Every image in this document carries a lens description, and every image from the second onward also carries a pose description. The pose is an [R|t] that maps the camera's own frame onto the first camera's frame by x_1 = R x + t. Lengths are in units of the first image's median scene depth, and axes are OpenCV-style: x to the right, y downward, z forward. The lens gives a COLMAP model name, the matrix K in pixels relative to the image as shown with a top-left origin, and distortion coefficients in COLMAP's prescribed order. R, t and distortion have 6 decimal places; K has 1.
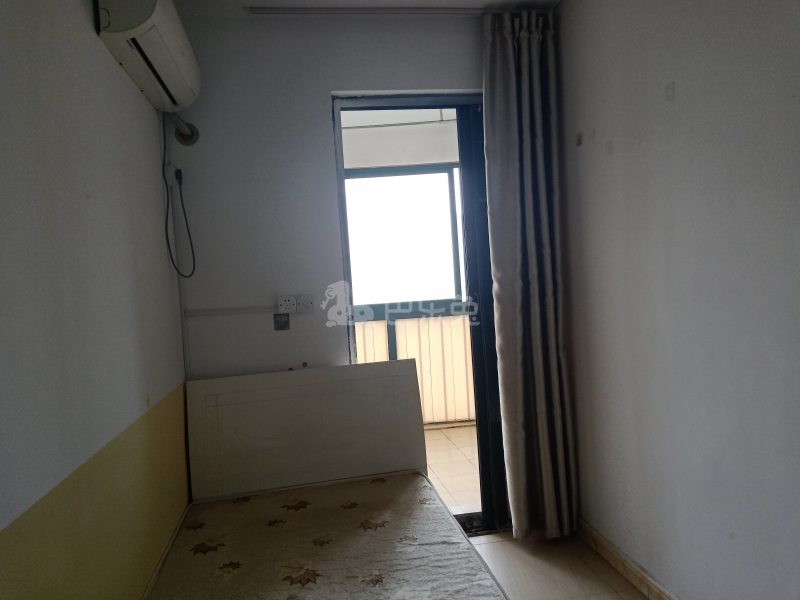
lens RADIAL K [[542.4, 0, 410.2], [0, 542.4, 298.2], [0, 0, 1]] dist [0.028880, -0.000595]
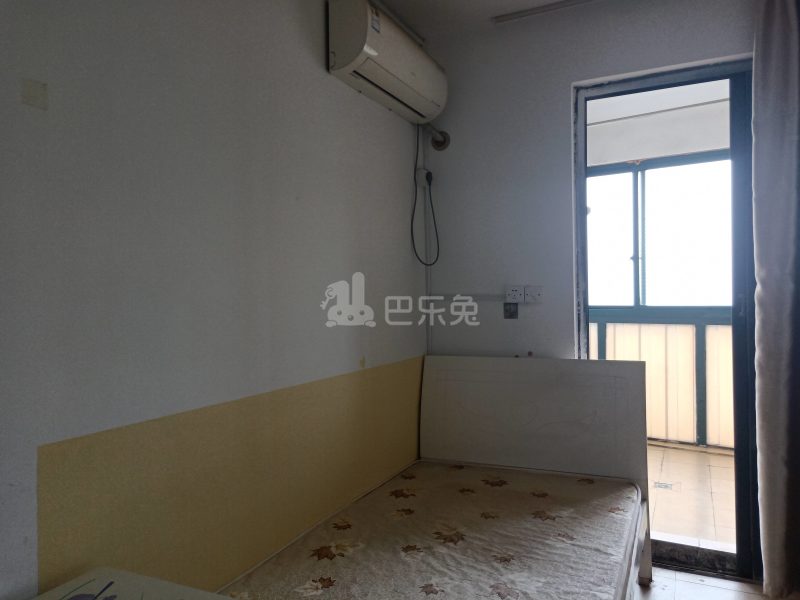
lens RADIAL K [[584.4, 0, 507.8], [0, 584.4, 303.4], [0, 0, 1]] dist [0.028103, -0.002429]
pose [[0.845228, 0.059131, -0.531125, 0.361904], [-0.057479, 0.998153, 0.019654, 0.007446], [0.531306, 0.013916, 0.847066, 0.037861]]
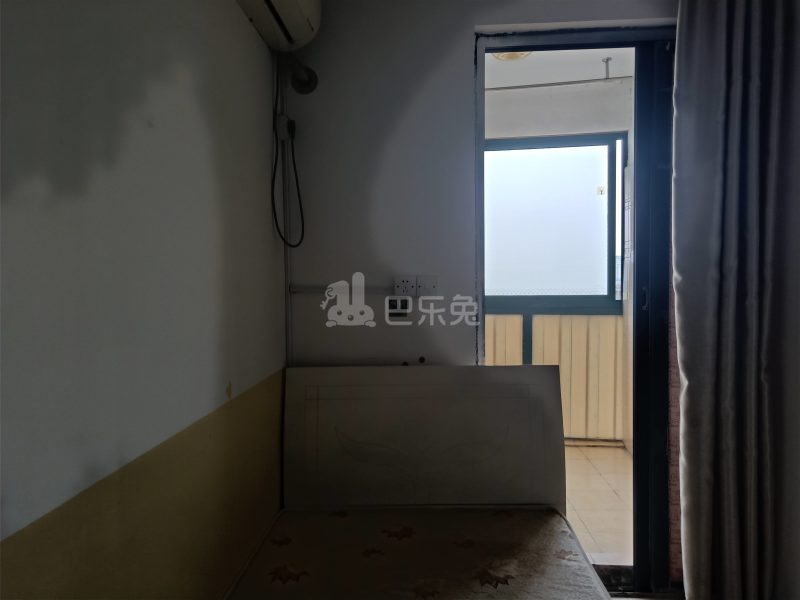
lens RADIAL K [[542.4, 0, 410.2], [0, 542.4, 298.2], [0, 0, 1]] dist [0.028880, -0.000595]
pose [[0.968865, 0.064884, -0.238937, -0.019457], [-0.061197, 0.997865, 0.022826, 0.010191], [0.239908, -0.007493, 0.970767, 0.195722]]
